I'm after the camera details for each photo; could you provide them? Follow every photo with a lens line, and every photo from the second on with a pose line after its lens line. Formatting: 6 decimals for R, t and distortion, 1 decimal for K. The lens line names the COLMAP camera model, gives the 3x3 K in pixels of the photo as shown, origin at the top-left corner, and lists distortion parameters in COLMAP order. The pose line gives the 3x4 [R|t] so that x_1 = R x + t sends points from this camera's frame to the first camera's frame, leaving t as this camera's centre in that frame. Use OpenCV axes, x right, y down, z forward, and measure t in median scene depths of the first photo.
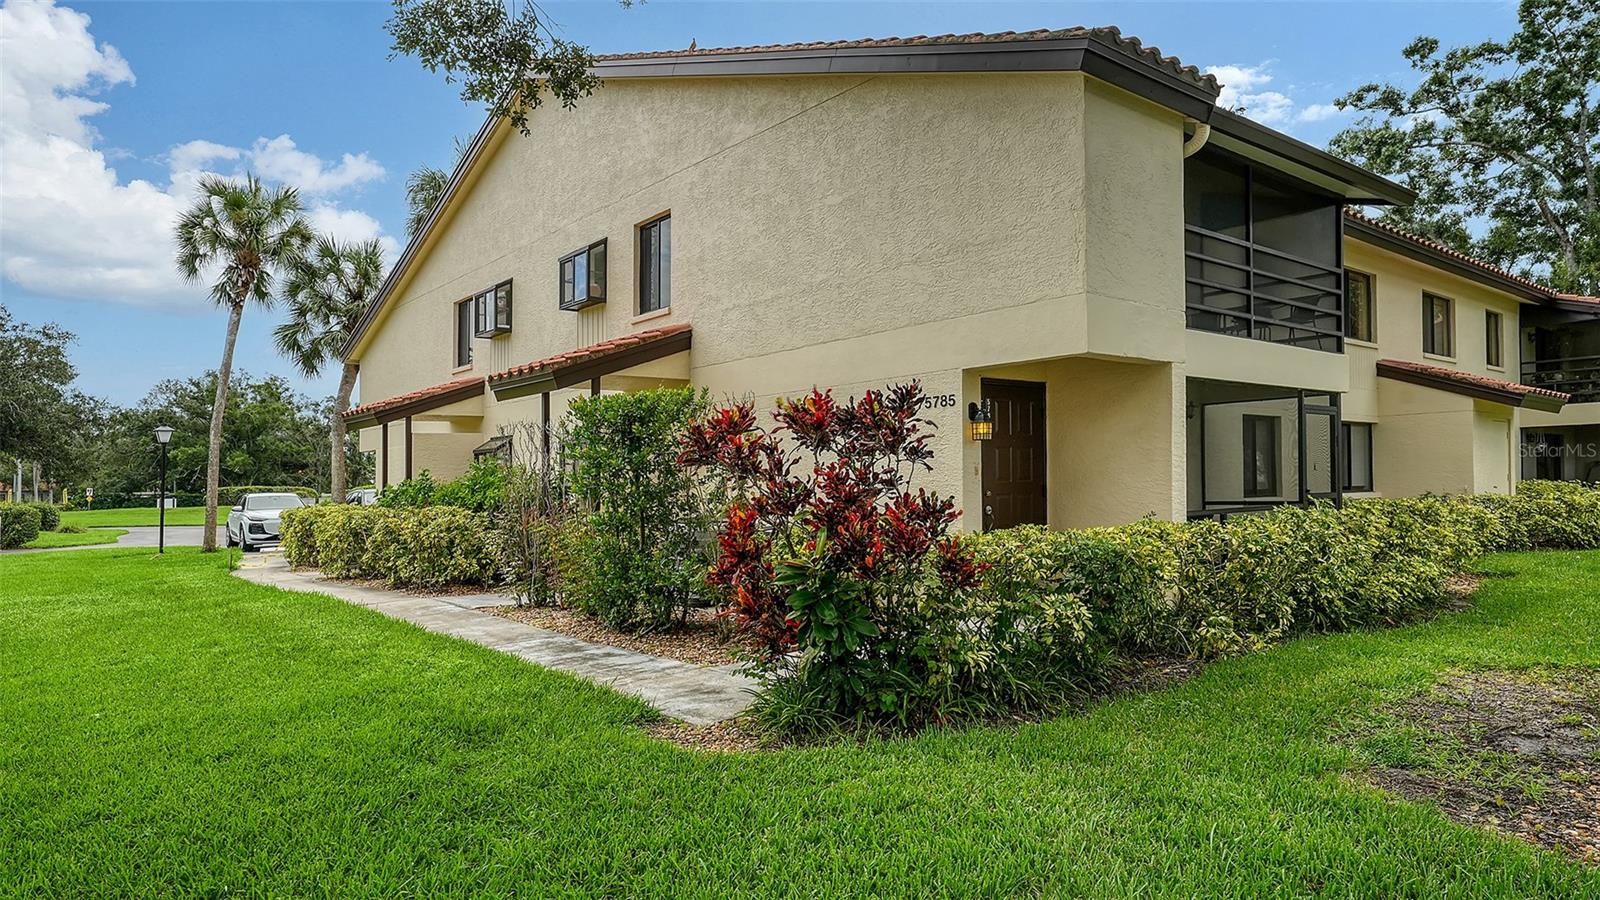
lens RADIAL K [[977.4, 0, 800.0], [0, 977.4, 450.0], [0, 0, 1]] dist [0.000218, -0.000151]
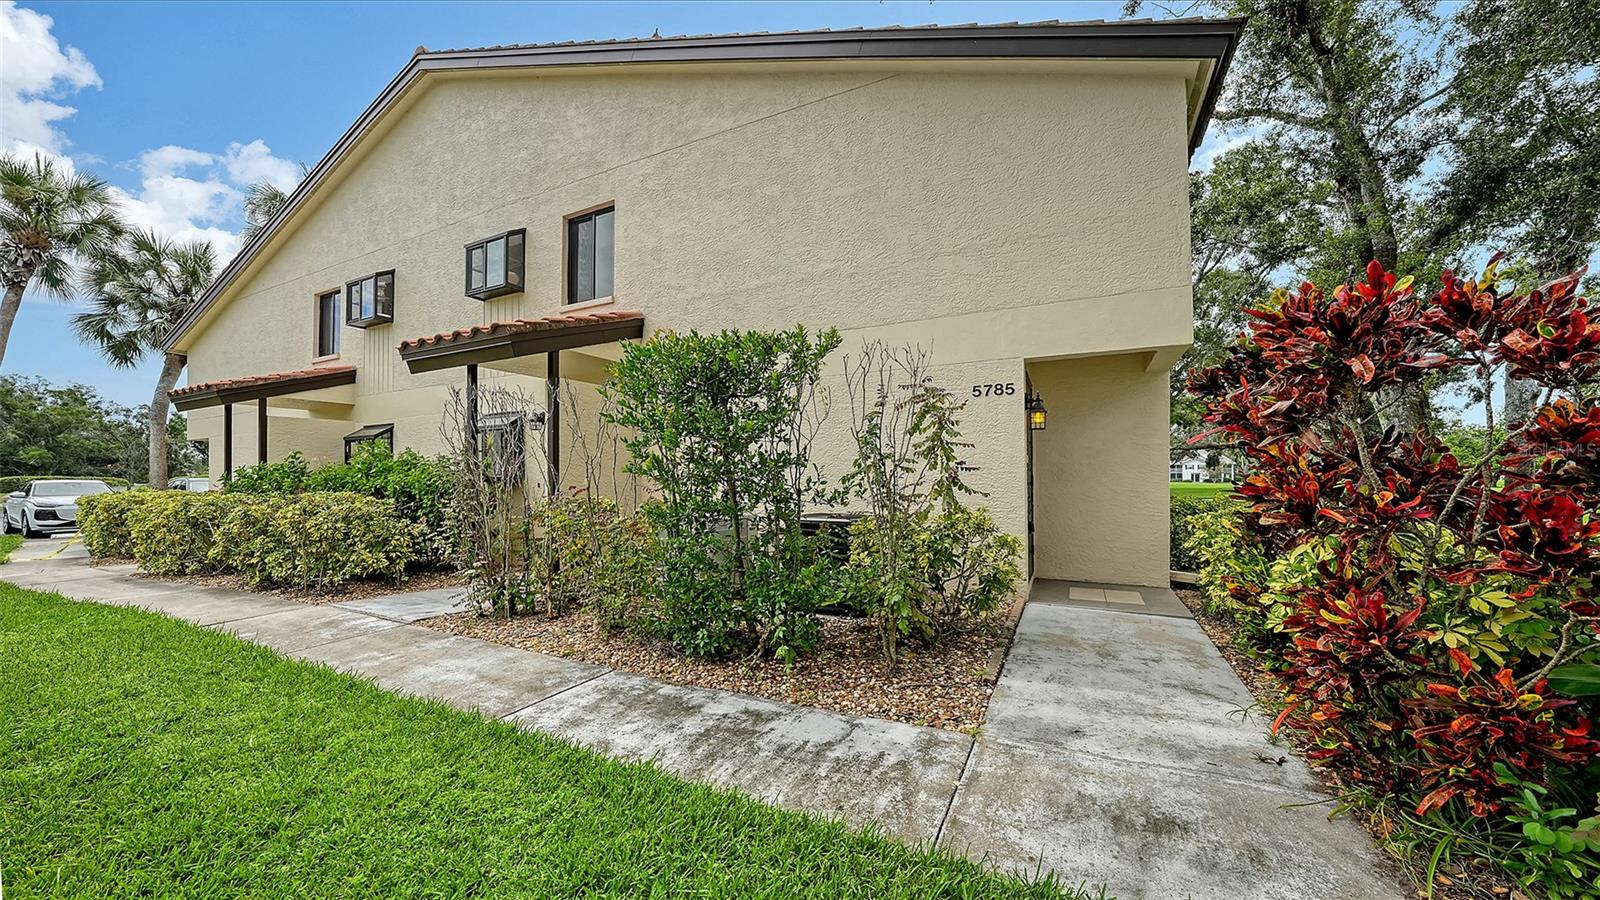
lens RADIAL K [[560.5, 0, 799.5], [0, 560.5, 482.1], [0, 0, 1]] dist [-0.030446, 0.006094]
pose [[0.907806, 0.015681, 0.419097, -0.168514], [-0.028260, 0.999317, 0.023825, 0.022653], [-0.418438, -0.033472, 0.907629, 0.336127]]
